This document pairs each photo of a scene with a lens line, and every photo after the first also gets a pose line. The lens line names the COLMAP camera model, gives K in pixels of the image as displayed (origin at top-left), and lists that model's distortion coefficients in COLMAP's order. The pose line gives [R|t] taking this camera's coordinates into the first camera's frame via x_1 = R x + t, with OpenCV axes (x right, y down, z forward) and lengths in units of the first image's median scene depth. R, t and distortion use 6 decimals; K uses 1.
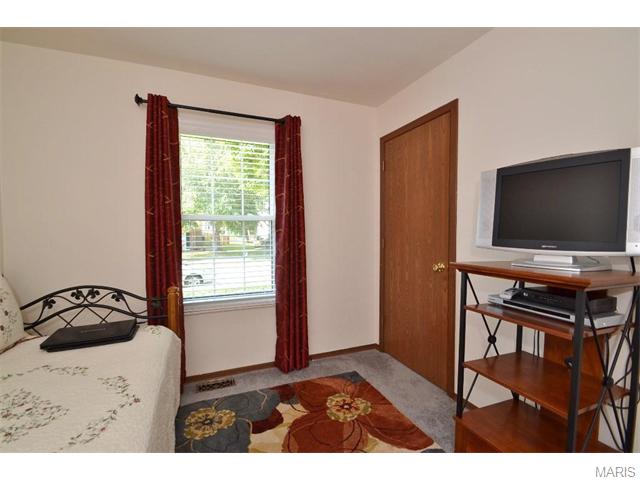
lens RADIAL K [[279.0, 0, 322.6], [0, 279.0, 243.3], [0, 0, 1]] dist [-0.000425, -0.000213]
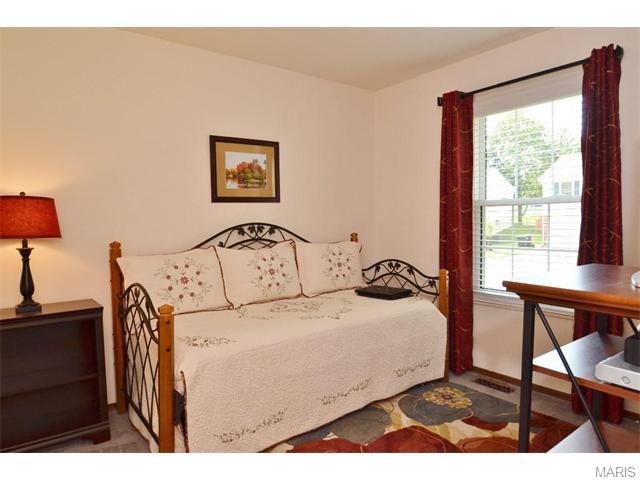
lens RADIAL K [[430.8, 0, 320.0], [0, 430.8, 240.0], [0, 0, 1]] dist [0.001456, -0.000202]
pose [[0.277359, 0.052936, -0.959307, 1.000970], [-0.017567, 0.998593, 0.050024, -0.038563], [0.960606, 0.002977, 0.277899, 0.064268]]
